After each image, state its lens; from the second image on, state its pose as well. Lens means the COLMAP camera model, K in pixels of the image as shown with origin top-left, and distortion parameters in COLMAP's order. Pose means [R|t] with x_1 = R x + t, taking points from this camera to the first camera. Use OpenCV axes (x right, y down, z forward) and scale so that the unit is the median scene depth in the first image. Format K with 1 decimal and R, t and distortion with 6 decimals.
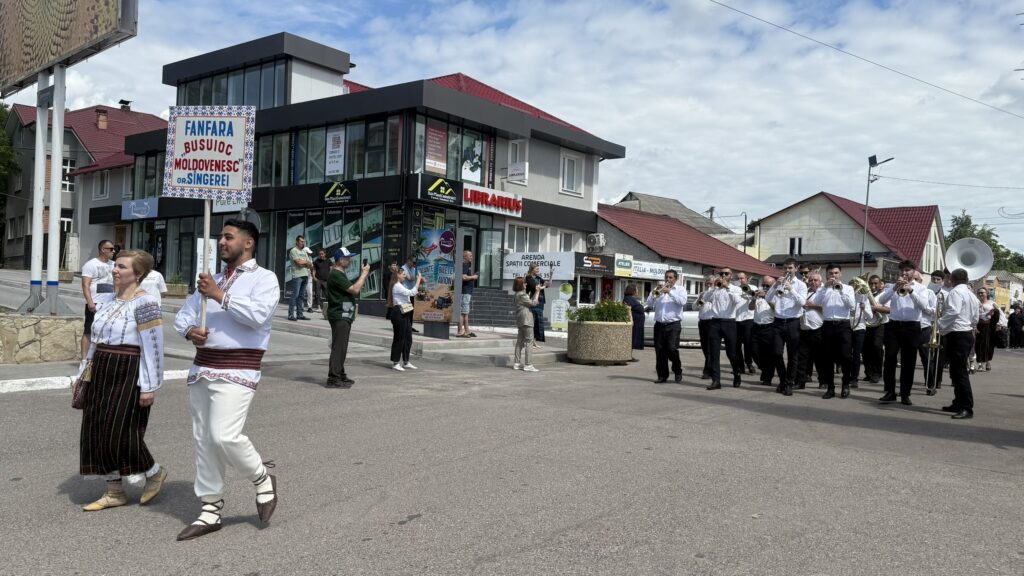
lens RADIAL K [[908.3, 0, 507.6], [0, 908.3, 291.5], [0, 0, 1]] dist [0.129146, -0.035677]
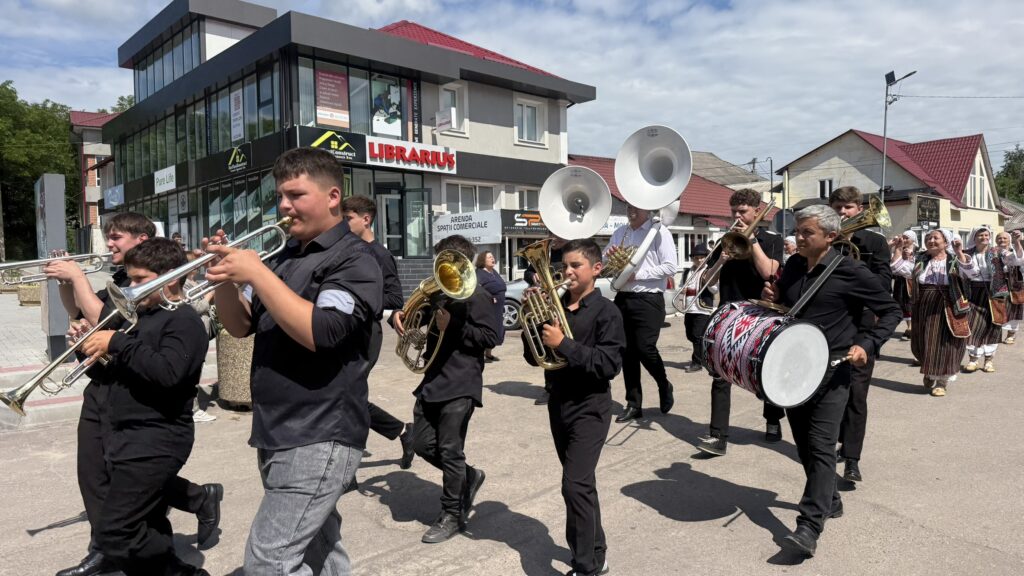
lens RADIAL K [[759.6, 0, 508.4], [0, 759.6, 290.4], [0, 0, 1]] dist [0.098515, -0.070806]
pose [[0.990115, -0.053521, -0.129647, 0.150964], [0.059830, 0.997182, 0.045266, -0.000665], [0.126859, -0.052575, 0.990526, 0.281132]]
